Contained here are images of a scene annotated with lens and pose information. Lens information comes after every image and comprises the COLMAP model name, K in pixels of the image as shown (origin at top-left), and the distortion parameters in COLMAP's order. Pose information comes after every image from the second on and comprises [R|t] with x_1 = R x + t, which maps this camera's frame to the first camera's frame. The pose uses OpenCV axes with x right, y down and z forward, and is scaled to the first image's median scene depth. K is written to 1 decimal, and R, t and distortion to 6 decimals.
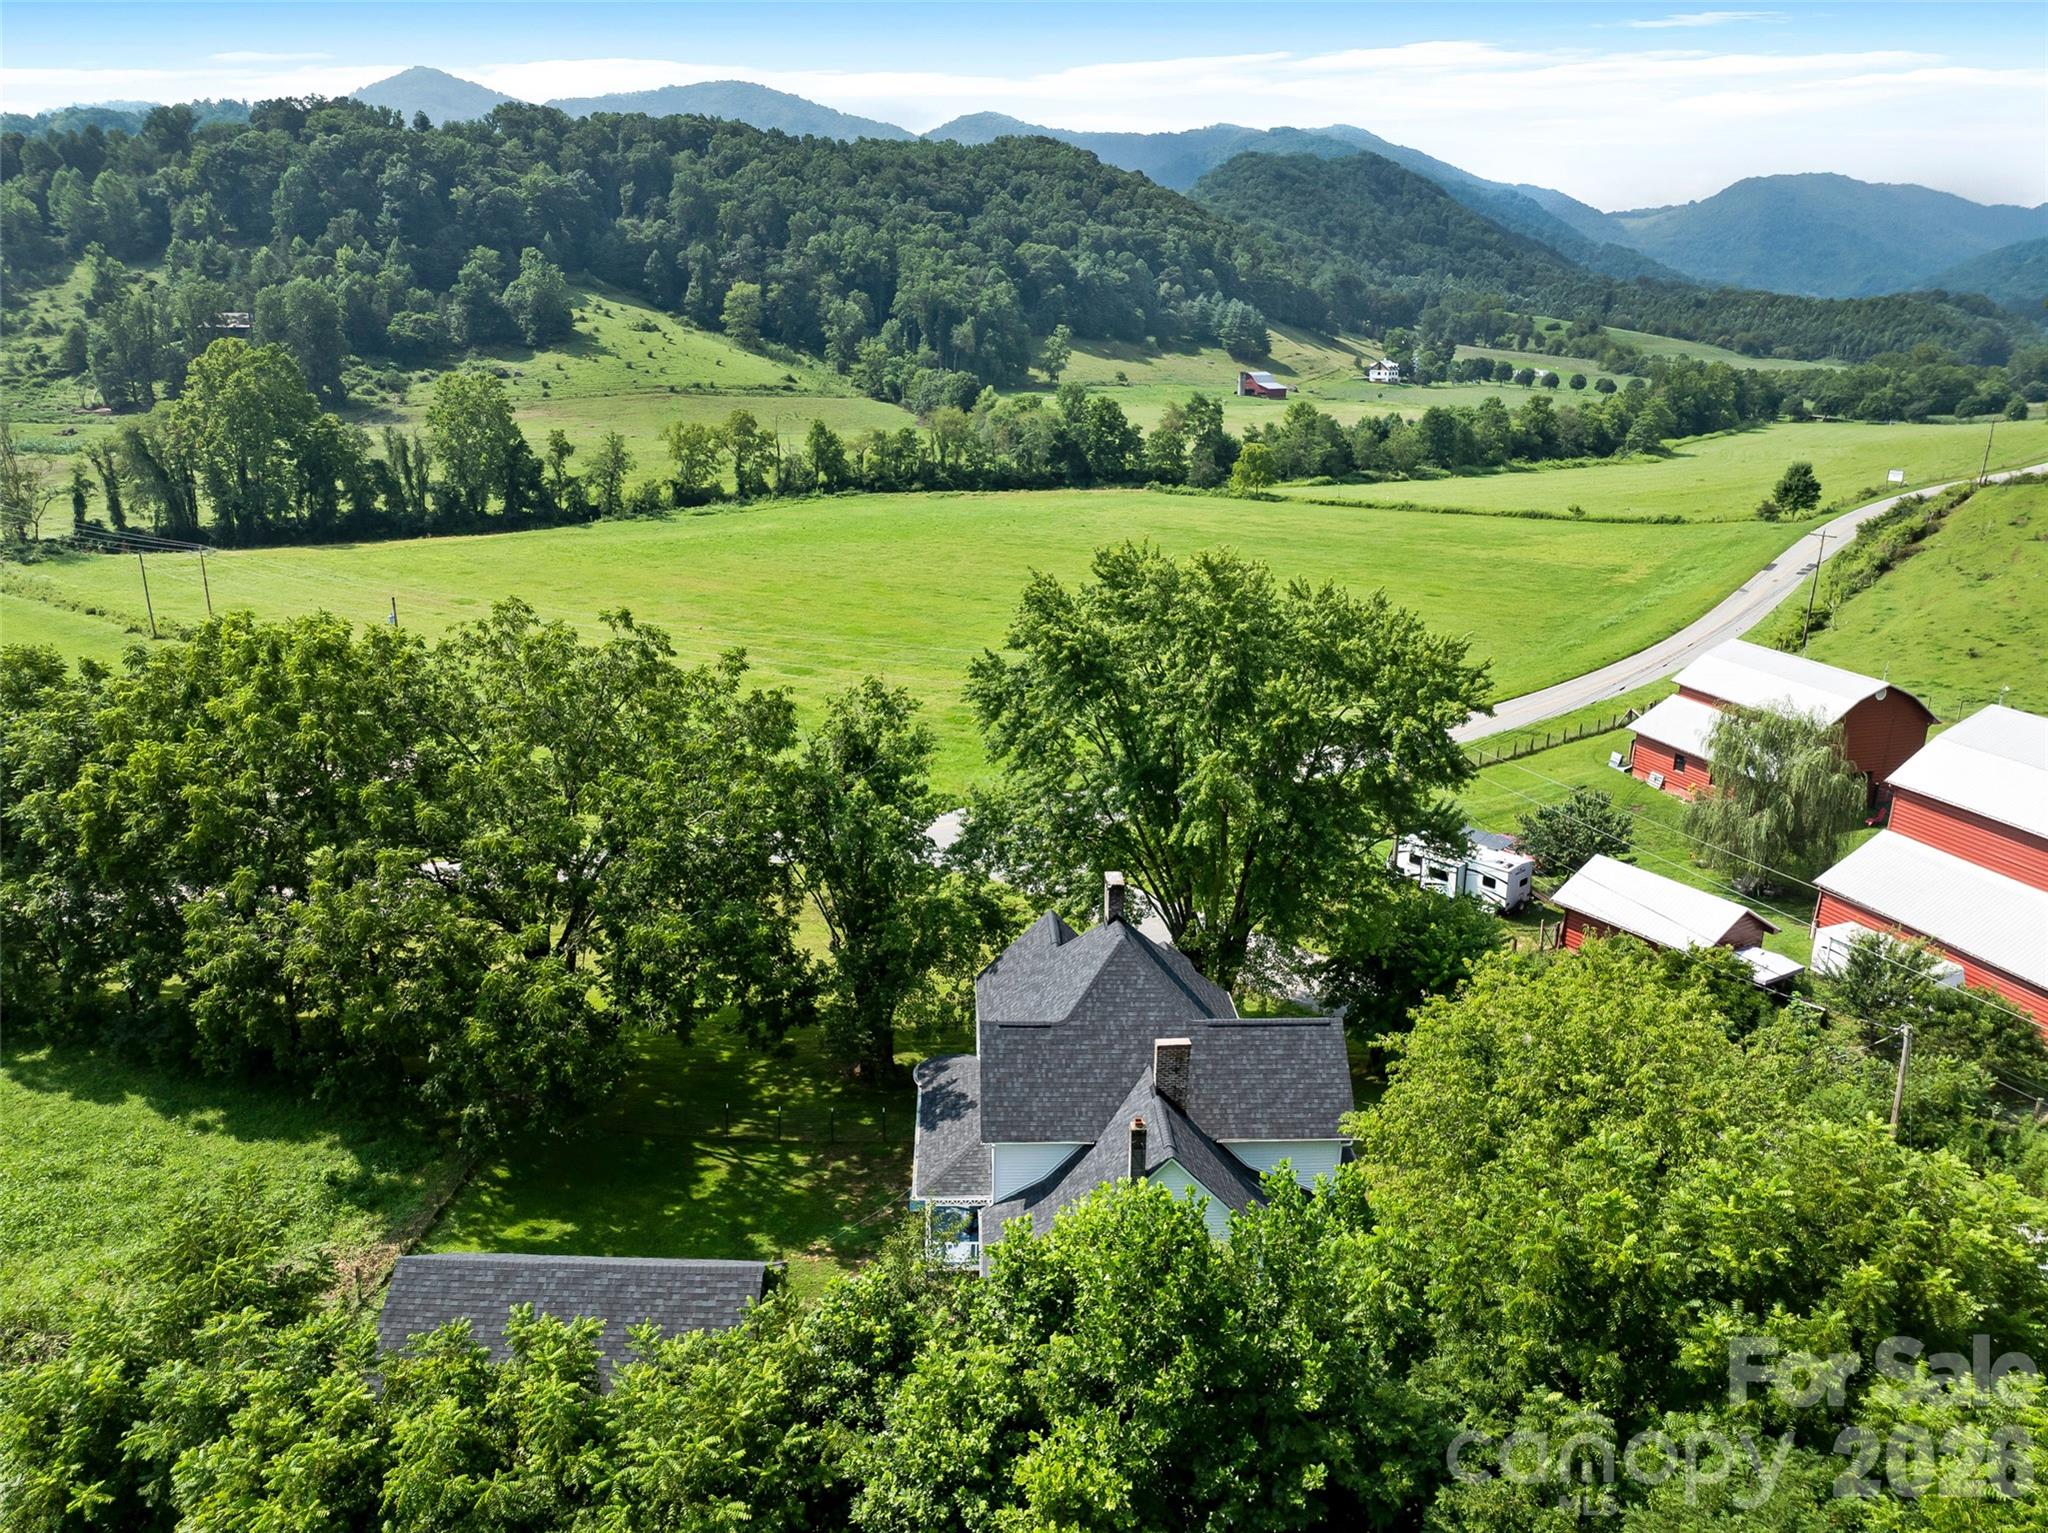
lens RADIAL K [[1430.4, 0, 1023.2], [0, 1430.4, 766.0], [0, 0, 1]] dist [-0.039532, 0.000984]
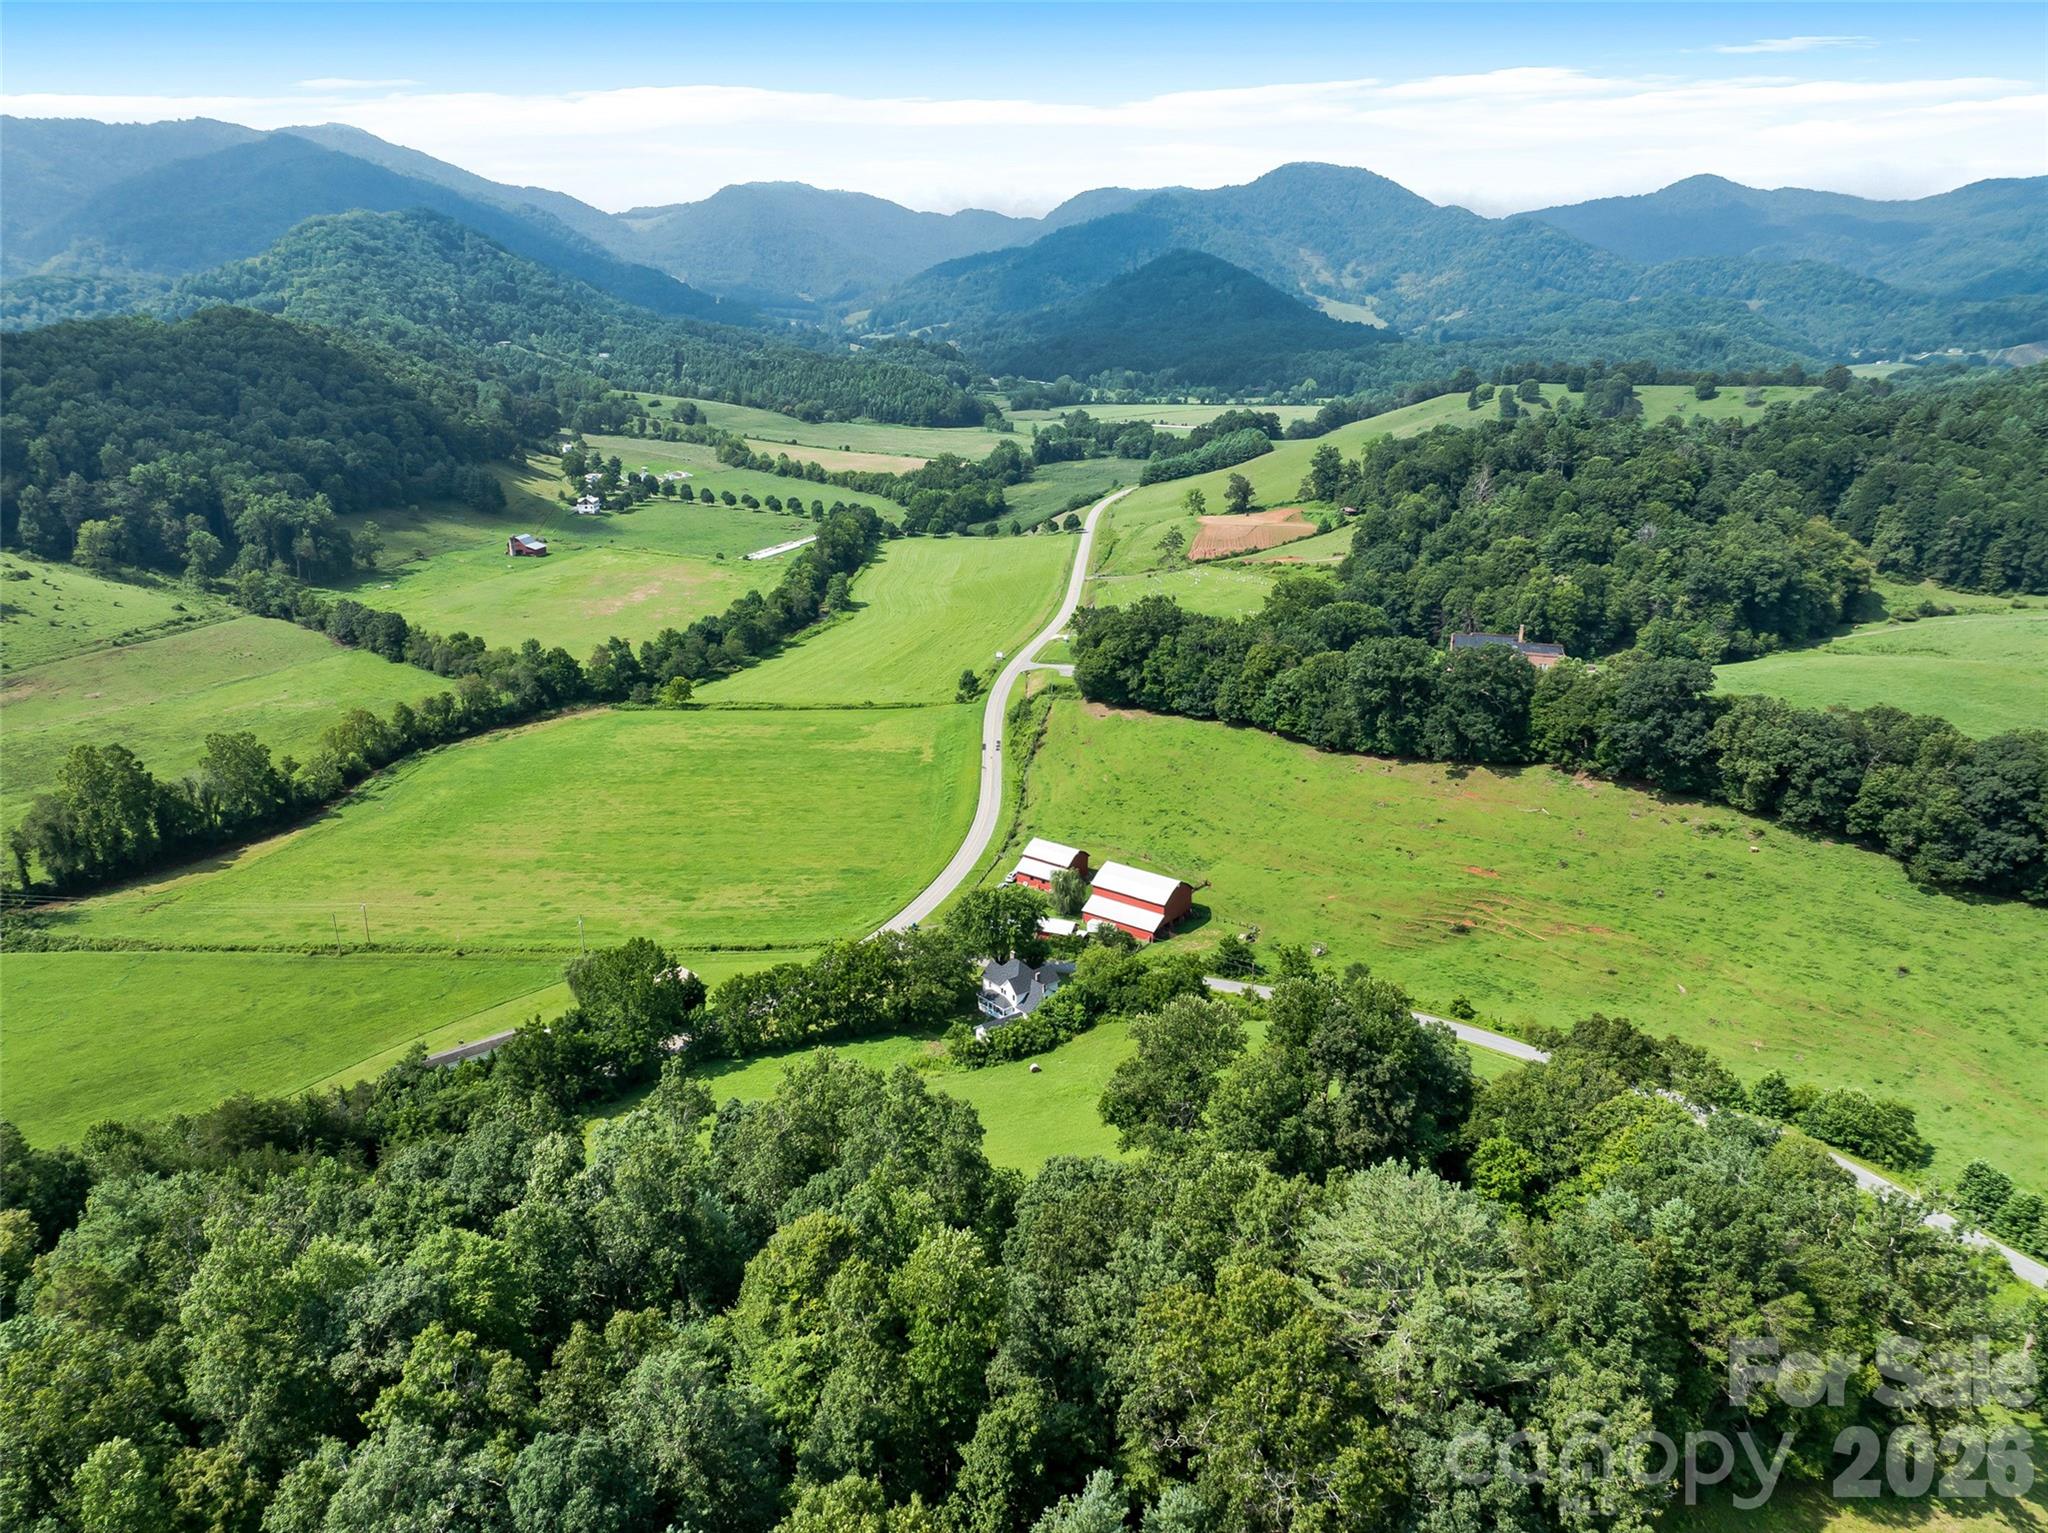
lens RADIAL K [[1430.4, 0, 1023.3], [0, 1430.4, 764.9], [0, 0, 1]] dist [-0.039532, 0.000984]
pose [[0.798900, -0.182569, 0.573086, -0.282217], [0.172522, 0.982338, 0.072444, -0.098870], [-0.576190, 0.040994, 0.816287, -0.348592]]
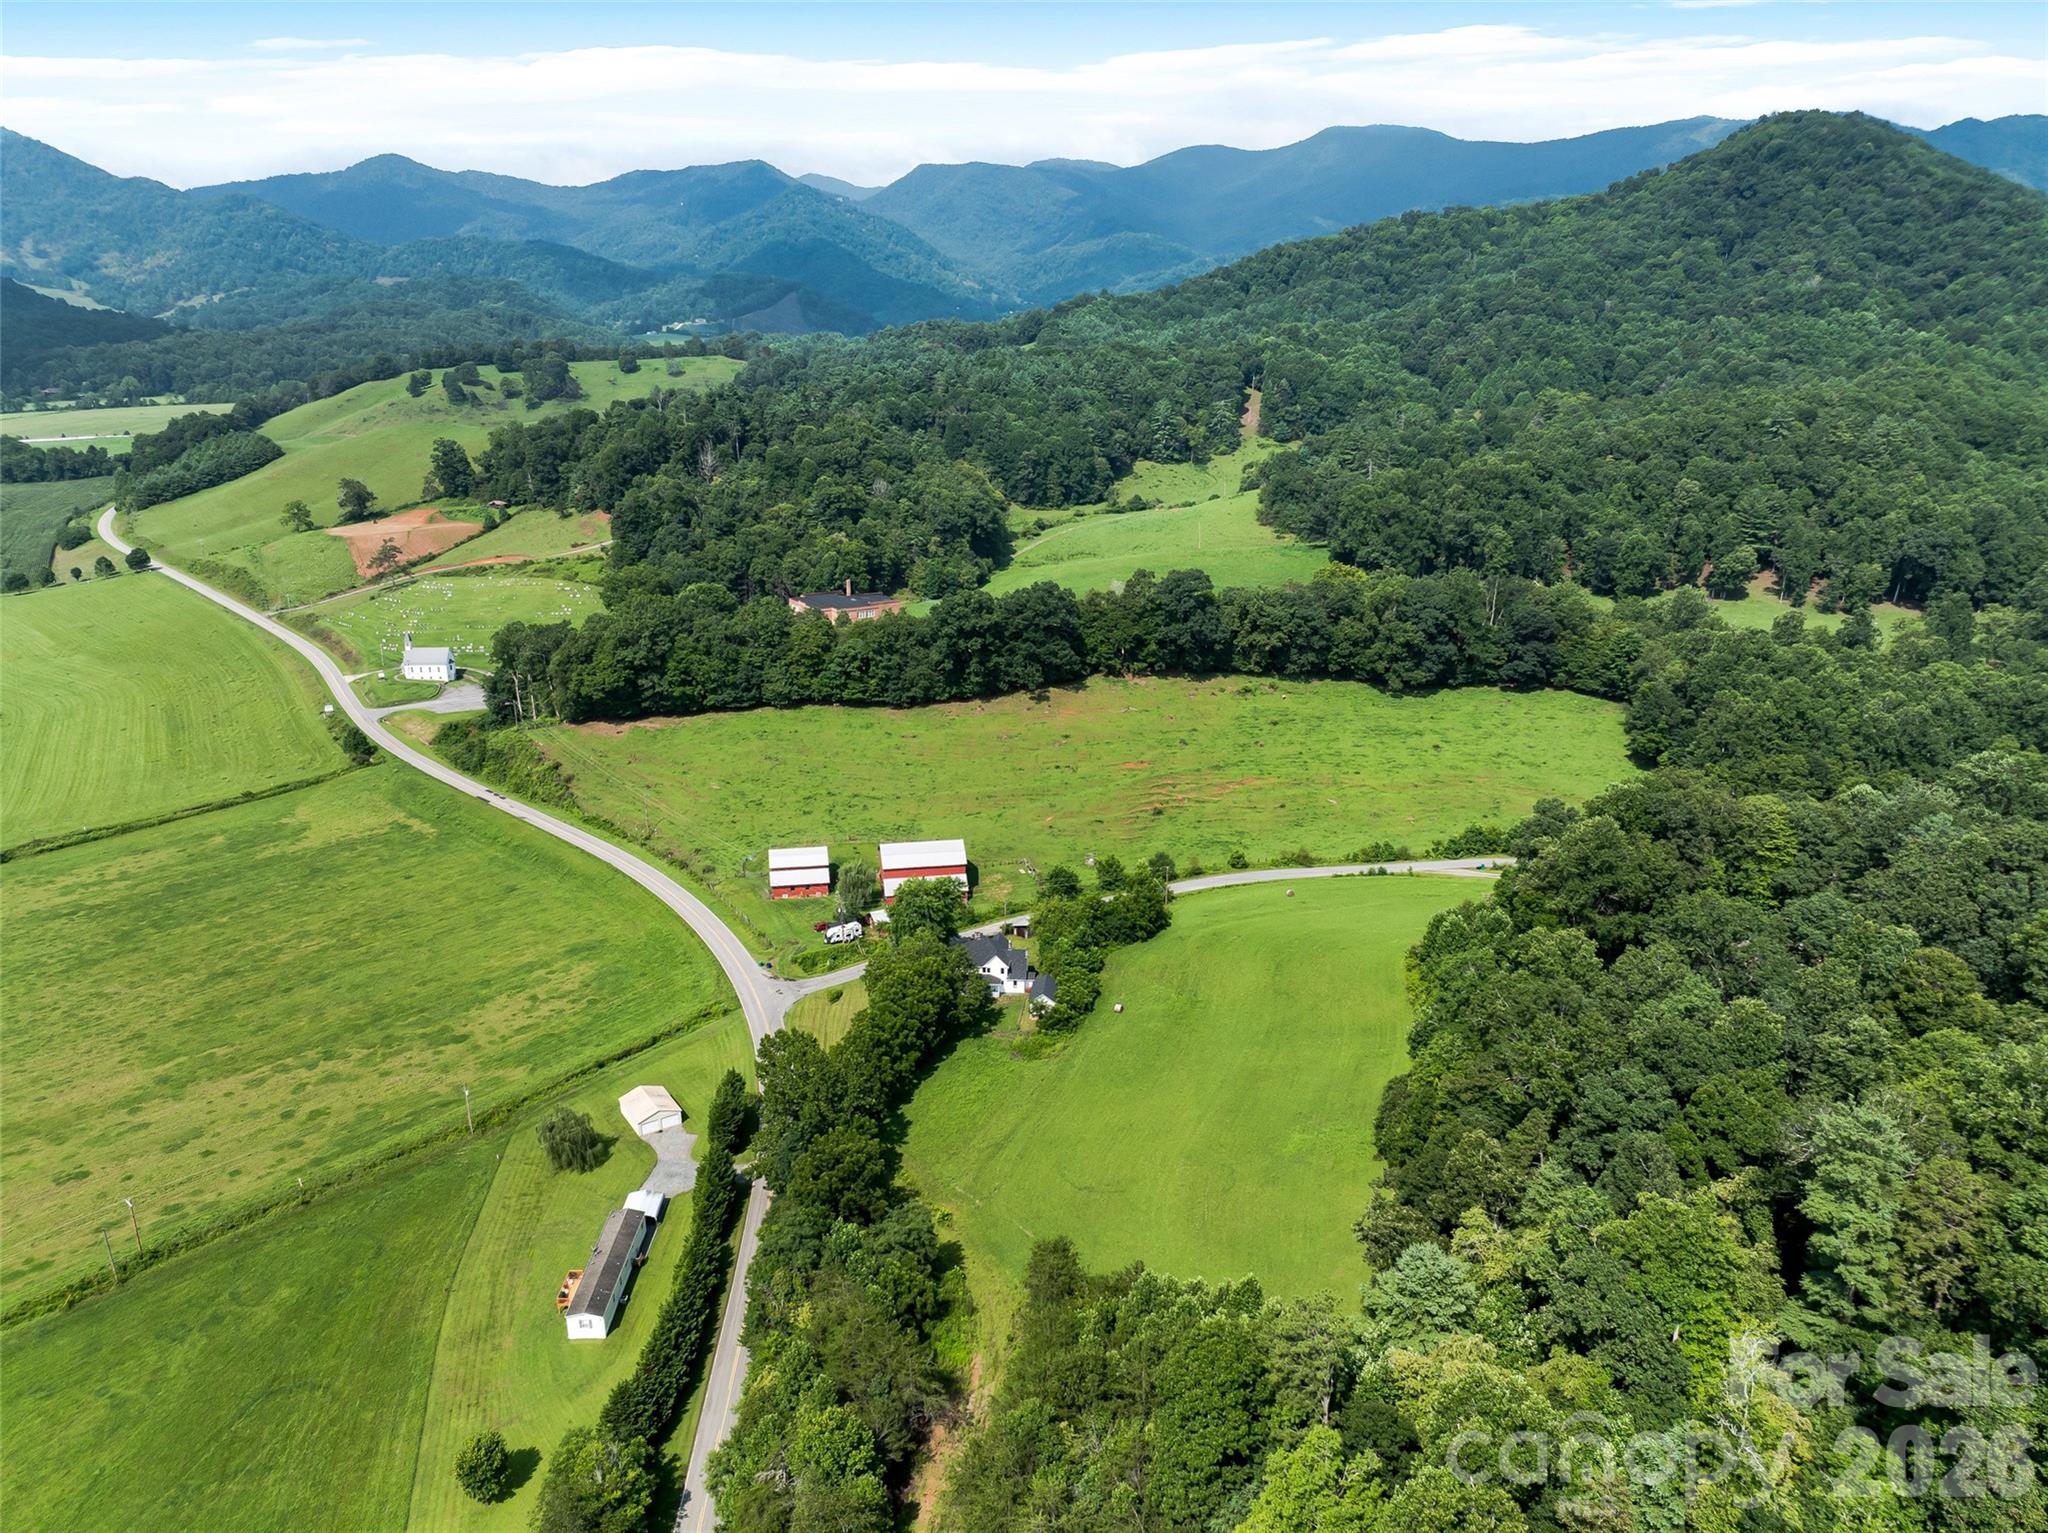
lens RADIAL K [[1430.4, 0, 1022.6], [0, 1430.4, 767.0], [0, 0, 1]] dist [-0.039532, 0.000984]
pose [[0.082792, -0.314356, 0.945688, -0.485050], [0.281580, 0.917658, 0.280387, -0.197131], [-0.955959, 0.243073, 0.164492, -0.030753]]
